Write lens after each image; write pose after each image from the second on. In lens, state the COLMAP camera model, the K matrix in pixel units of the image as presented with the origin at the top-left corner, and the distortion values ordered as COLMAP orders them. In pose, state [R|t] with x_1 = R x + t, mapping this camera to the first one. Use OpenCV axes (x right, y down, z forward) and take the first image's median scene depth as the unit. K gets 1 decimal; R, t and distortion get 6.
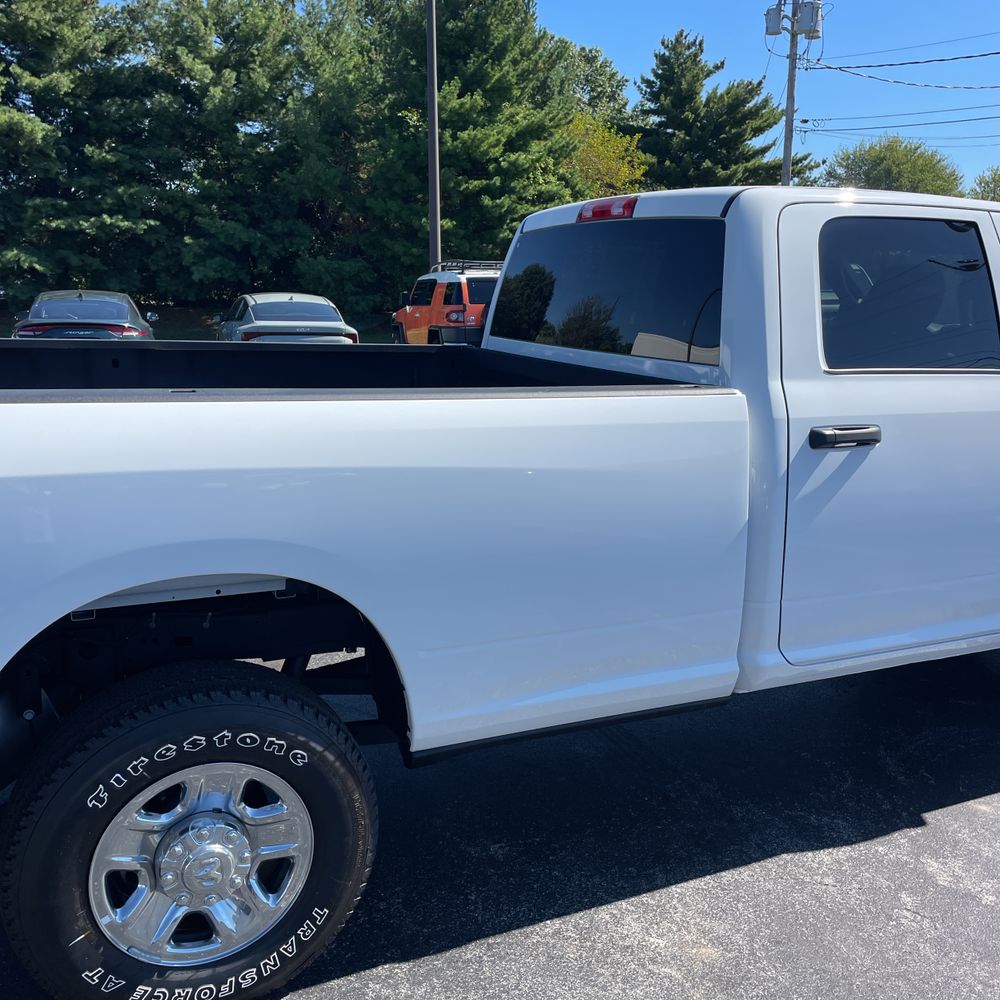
lens RADIAL K [[1009.3, 0, 500.0], [0, 1009.3, 500.0], [0, 0, 1]] dist [0.054116, -0.070889]
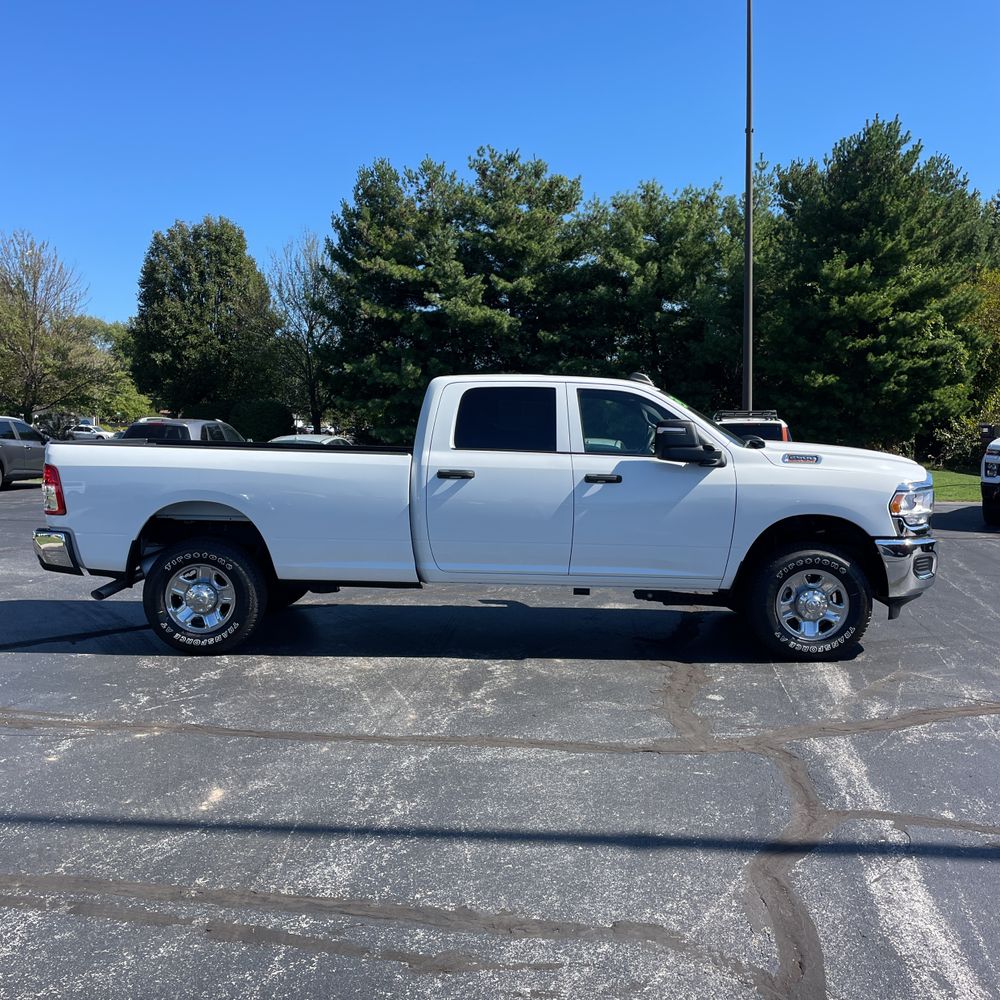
lens RADIAL K [[1003.8, 0, 505.0], [0, 1003.8, 490.6], [0, 0, 1]] dist [0.104544, -0.149606]
pose [[0.890866, 0.018827, -0.453875, 0.129434], [-0.090617, 0.986425, -0.136945, 0.024950], [0.445136, 0.163129, 0.880479, -0.091018]]
